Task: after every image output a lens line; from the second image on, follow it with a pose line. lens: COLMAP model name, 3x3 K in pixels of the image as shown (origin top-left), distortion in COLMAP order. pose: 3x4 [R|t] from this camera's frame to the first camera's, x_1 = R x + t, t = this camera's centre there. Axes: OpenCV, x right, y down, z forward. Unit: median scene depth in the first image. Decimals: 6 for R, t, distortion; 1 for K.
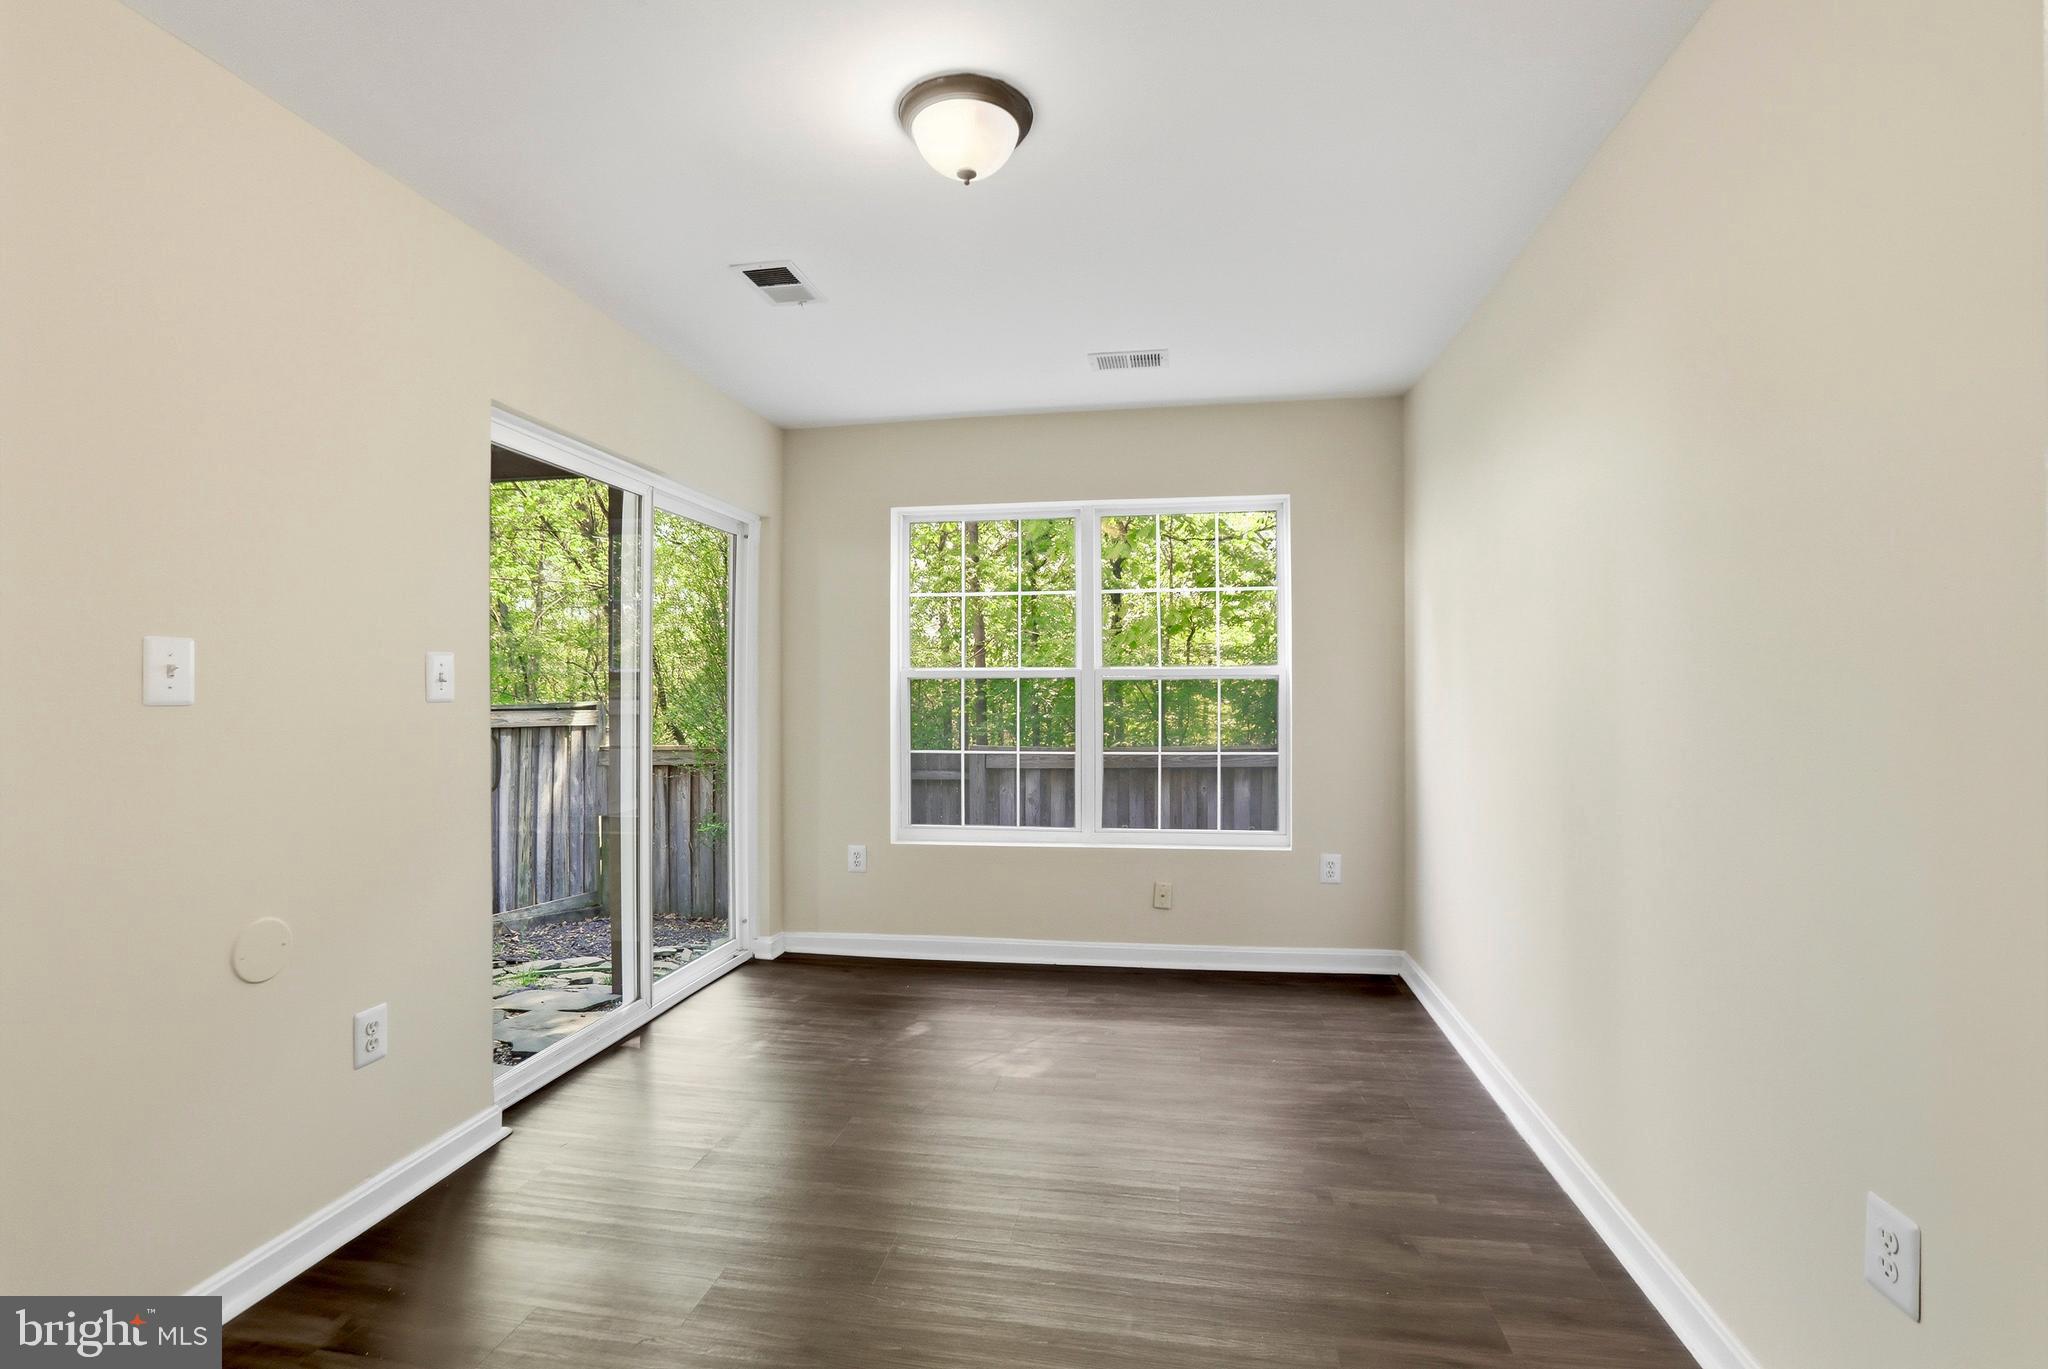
lens RADIAL K [[948.0, 0, 1027.2], [0, 948.0, 679.5], [0, 0, 1]] dist [-0.056749, 0.037804]
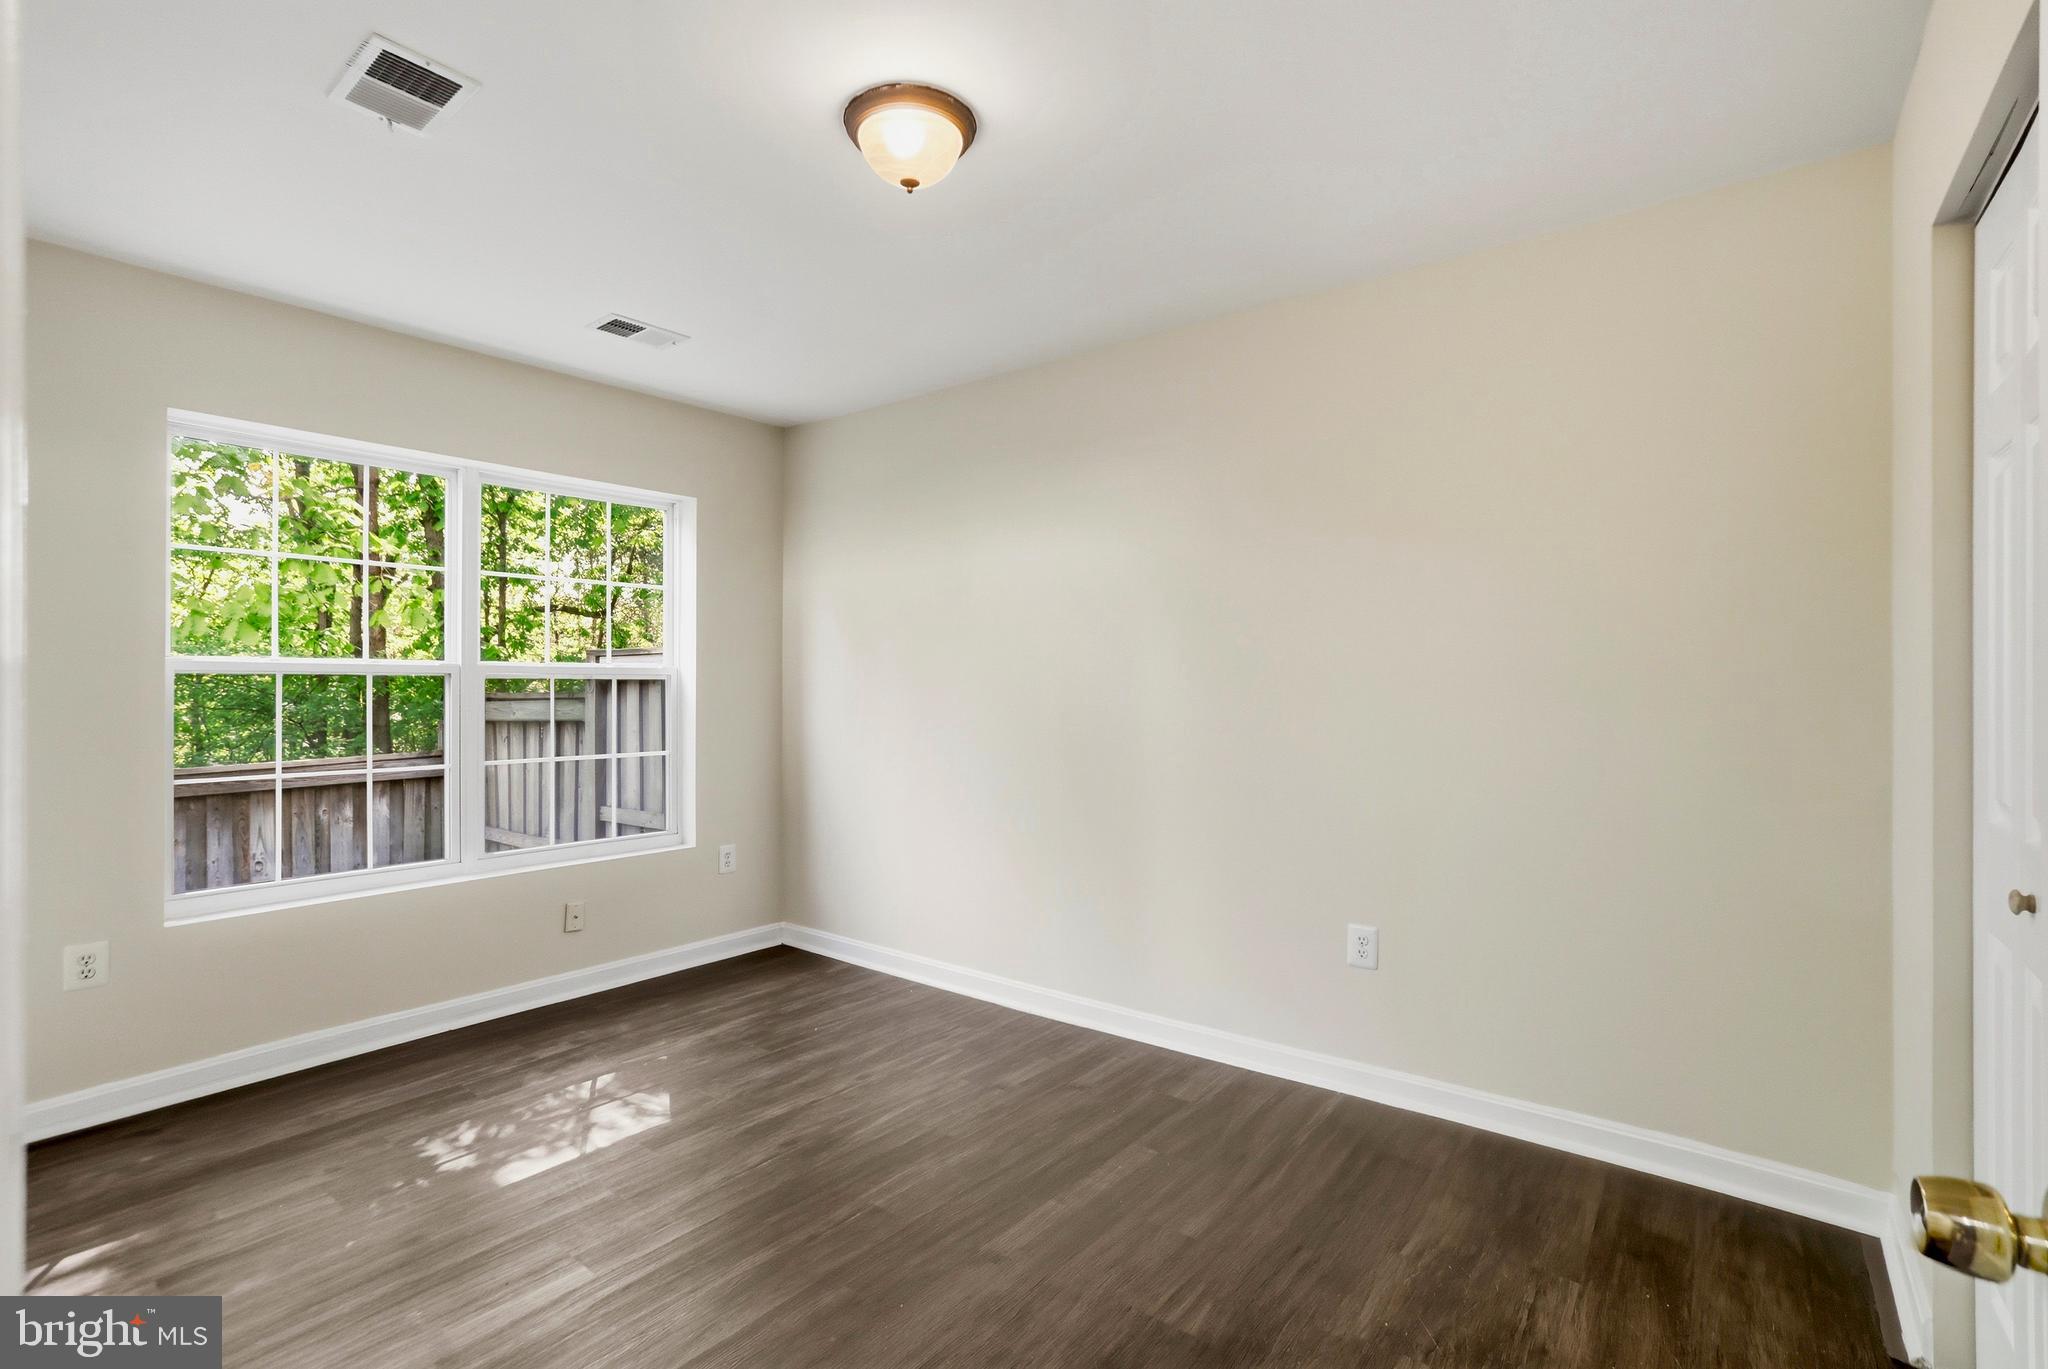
lens RADIAL K [[948.0, 0, 1027.2], [0, 948.0, 679.5], [0, 0, 1]] dist [-0.056749, 0.037804]
pose [[0.487018, 0.011956, 0.873310, -0.439768], [-0.012519, 0.999899, -0.006708, 0.002362], [-0.873302, -0.007666, 0.487118, 0.192938]]
